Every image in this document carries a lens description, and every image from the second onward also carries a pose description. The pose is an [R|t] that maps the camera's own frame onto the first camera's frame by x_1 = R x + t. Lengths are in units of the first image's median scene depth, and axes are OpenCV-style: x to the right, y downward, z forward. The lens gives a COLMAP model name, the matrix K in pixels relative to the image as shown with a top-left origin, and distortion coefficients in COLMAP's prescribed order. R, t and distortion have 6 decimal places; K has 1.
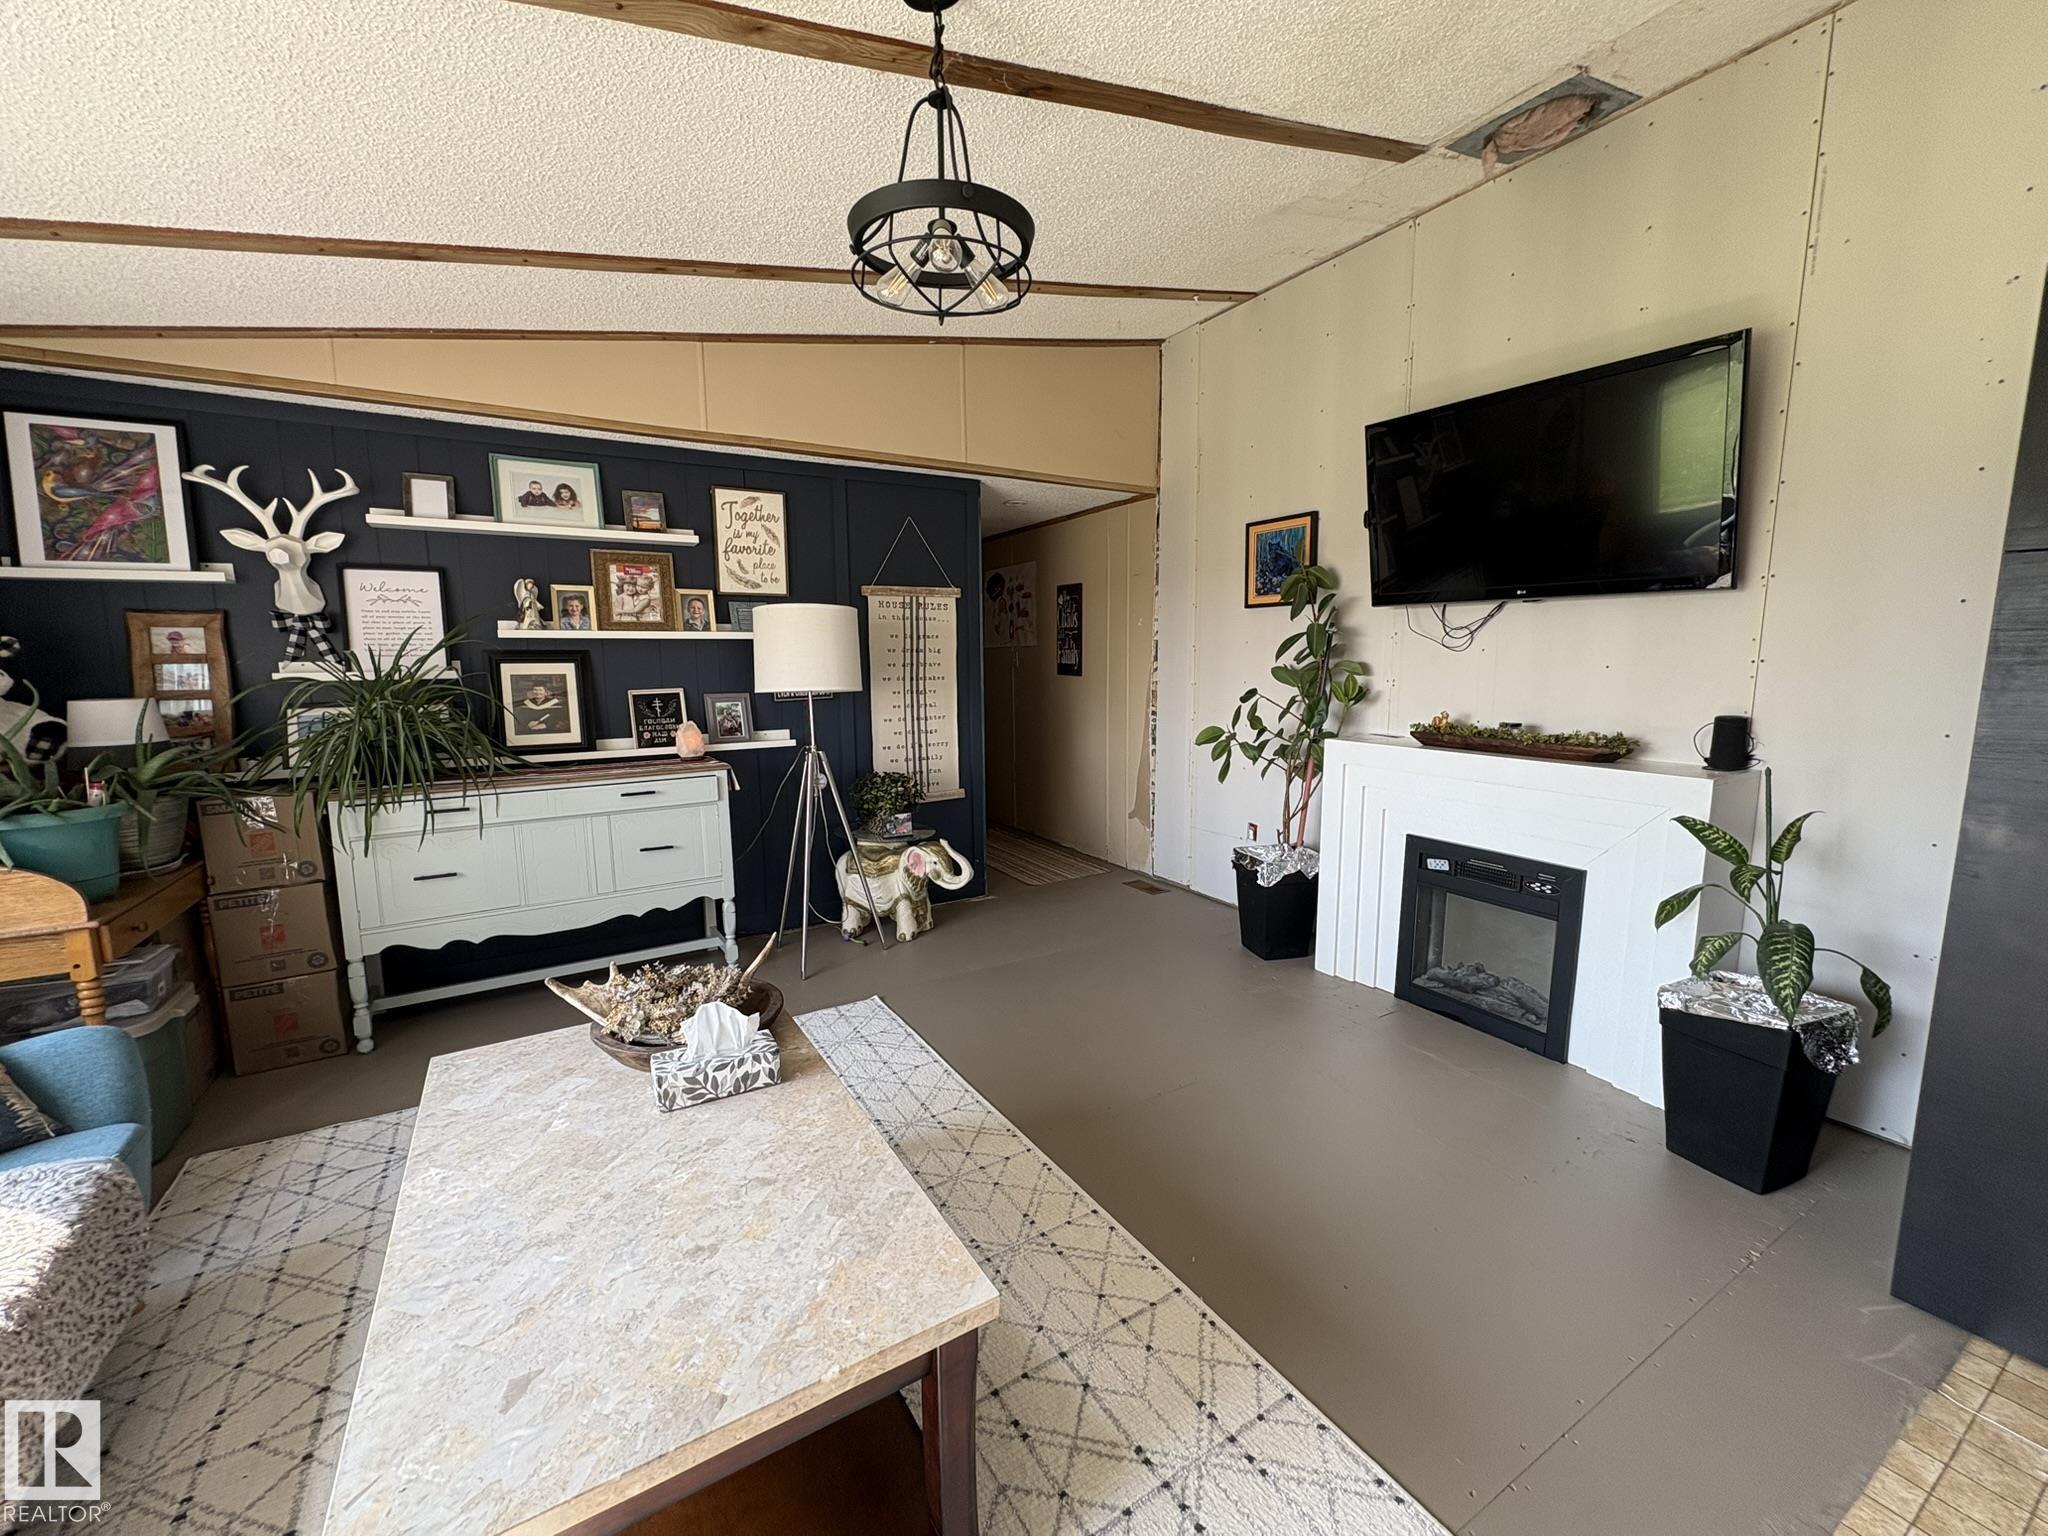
lens RADIAL K [[812.8, 0, 1026.0], [0, 812.8, 766.3], [0, 0, 1]] dist [-0.000556, 0.000406]
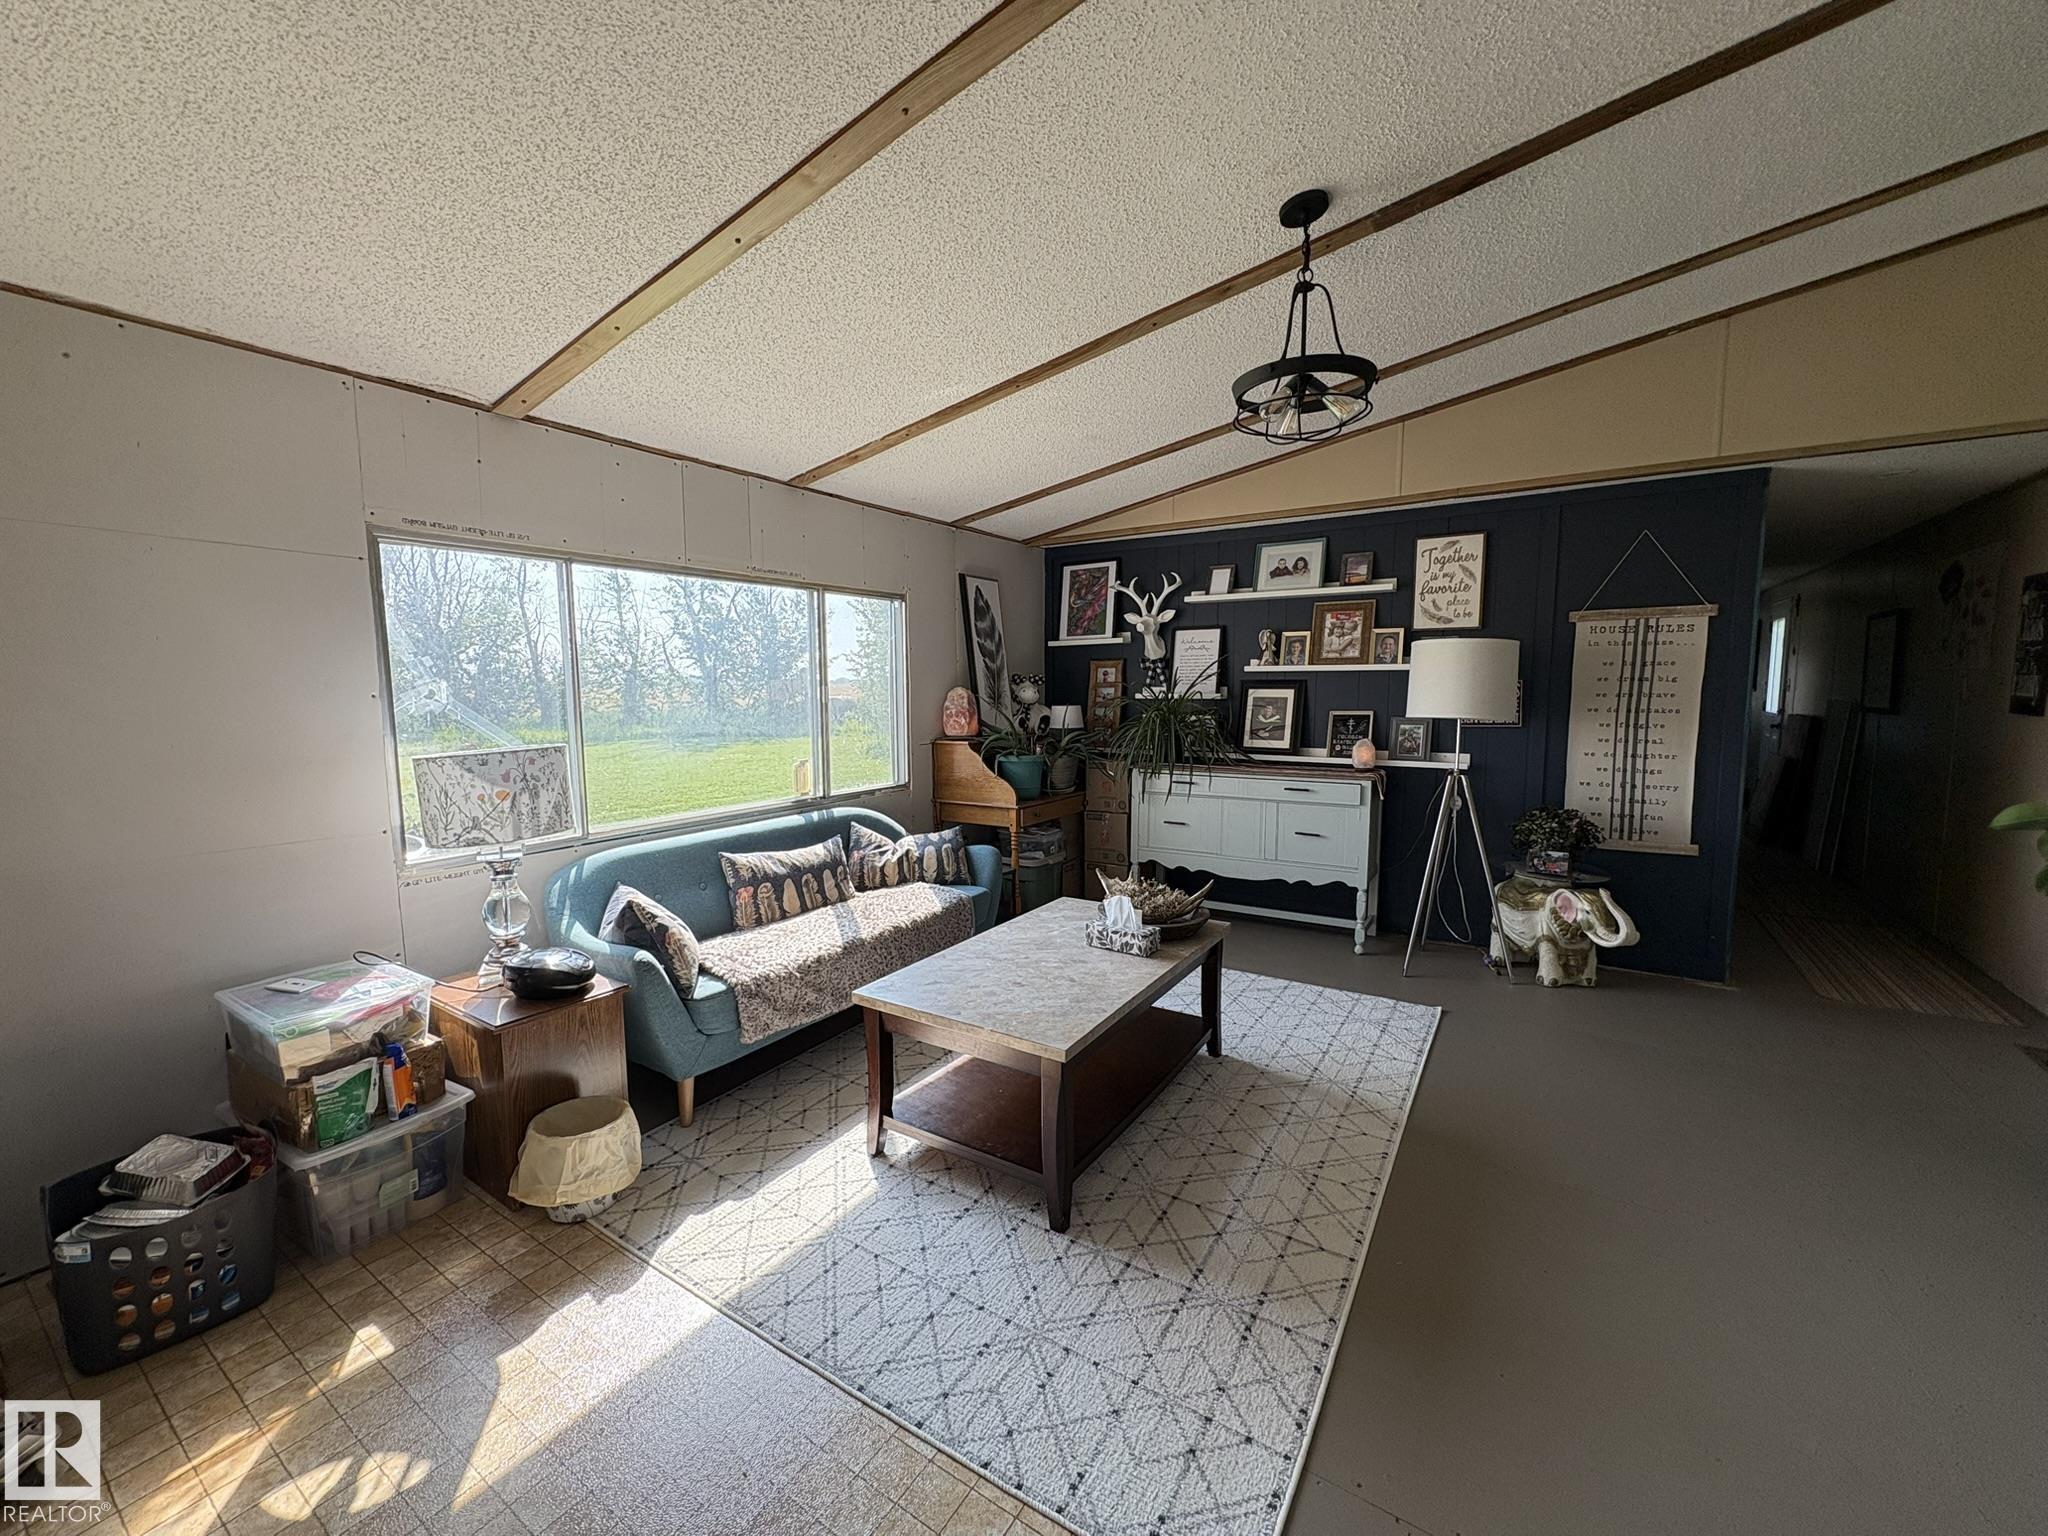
lens RADIAL K [[812.8, 0, 1026.8], [0, 812.8, 768.5], [0, 0, 1]] dist [-0.000556, 0.000406]
pose [[0.437412, 0.101394, -0.893527, 0.469770], [-0.118177, 0.991487, 0.054659, -0.019188], [0.891462, 0.081686, 0.445671, 0.020327]]
